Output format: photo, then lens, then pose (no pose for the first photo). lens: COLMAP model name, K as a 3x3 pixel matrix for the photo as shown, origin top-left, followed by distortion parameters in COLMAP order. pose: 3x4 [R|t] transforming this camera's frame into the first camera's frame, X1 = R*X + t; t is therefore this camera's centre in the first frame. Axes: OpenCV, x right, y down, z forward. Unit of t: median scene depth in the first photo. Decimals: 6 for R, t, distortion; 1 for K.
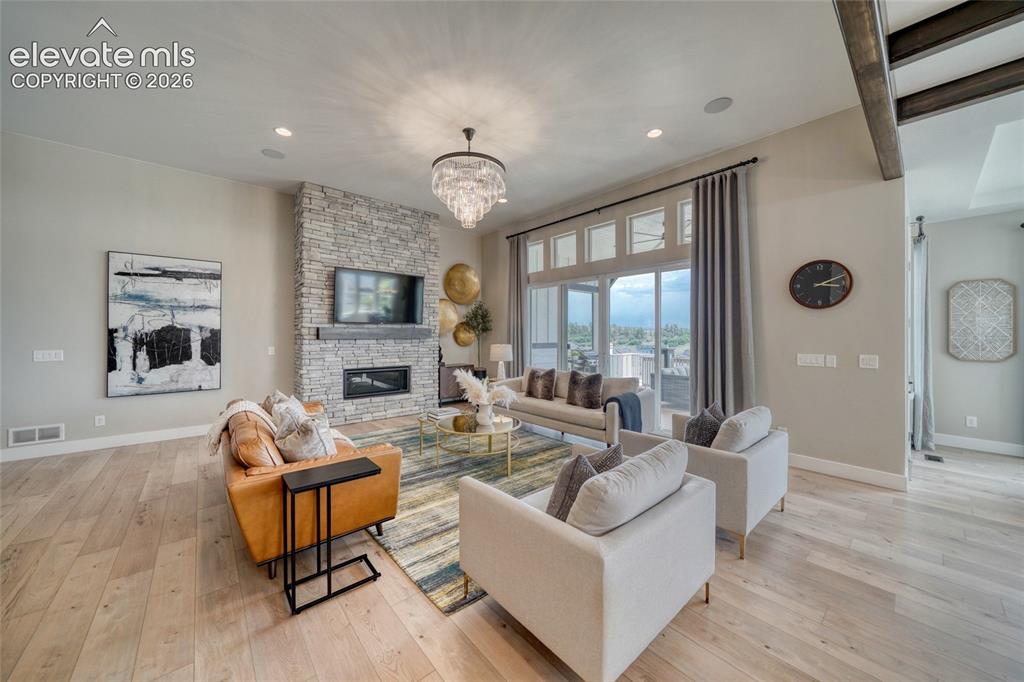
lens RADIAL K [[356.2, 0, 504.9], [0, 356.2, 337.9], [0, 0, 1]] dist [-0.005517, -0.000670]
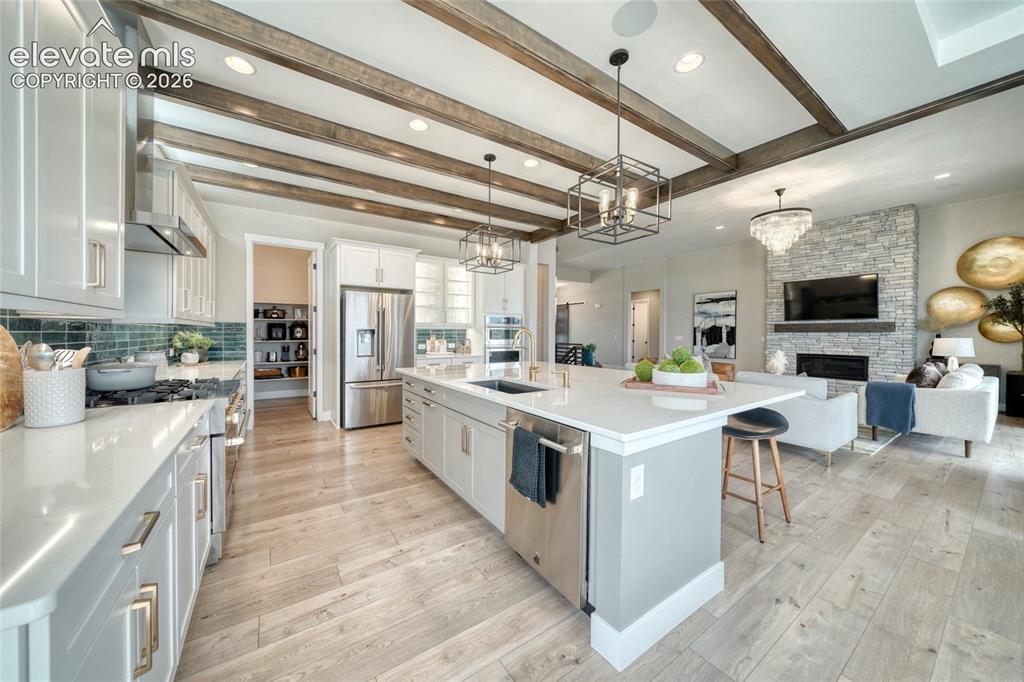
lens RADIAL K [[356.2, 0, 508.0], [0, 356.2, 334.9], [0, 0, 1]] dist [-0.005517, -0.000670]
pose [[-0.102731, 0.003733, -0.994702, 1.189940], [-0.008923, 0.999949, 0.004674, 0.021384], [0.994669, 0.009355, -0.102693, 0.012342]]
